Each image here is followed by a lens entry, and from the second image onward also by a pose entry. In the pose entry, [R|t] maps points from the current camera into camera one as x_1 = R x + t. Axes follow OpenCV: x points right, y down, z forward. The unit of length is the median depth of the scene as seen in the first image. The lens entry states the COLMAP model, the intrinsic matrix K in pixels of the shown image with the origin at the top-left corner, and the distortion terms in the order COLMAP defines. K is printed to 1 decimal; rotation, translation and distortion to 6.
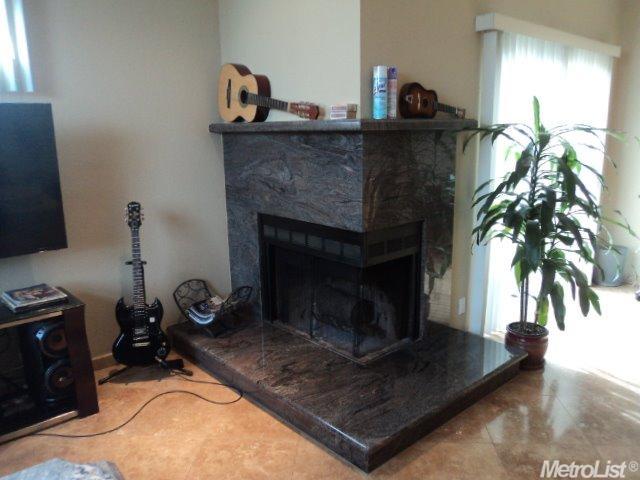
lens RADIAL K [[531.1, 0, 320.0], [0, 531.1, 240.0], [0, 0, 1]] dist [0.010792, -0.003483]
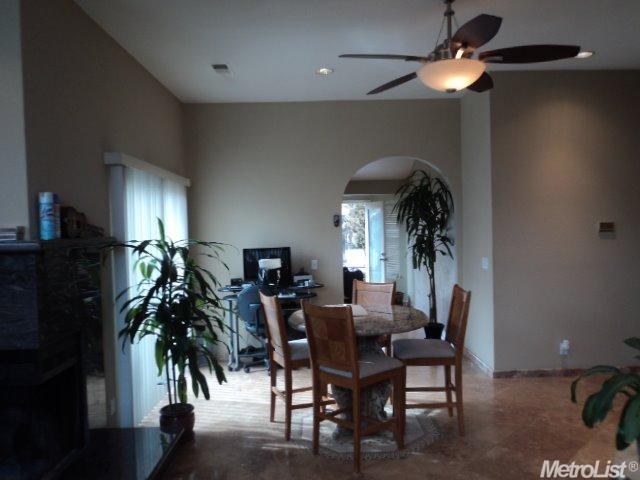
lens RADIAL K [[531.1, 0, 320.0], [0, 531.1, 240.0], [0, 0, 1]] dist [0.010792, -0.003483]
pose [[0.662503, -0.021392, 0.748754, -0.306692], [0.165232, 0.979143, -0.118224, -0.008728], [-0.730608, 0.202042, 0.652220, -0.093938]]
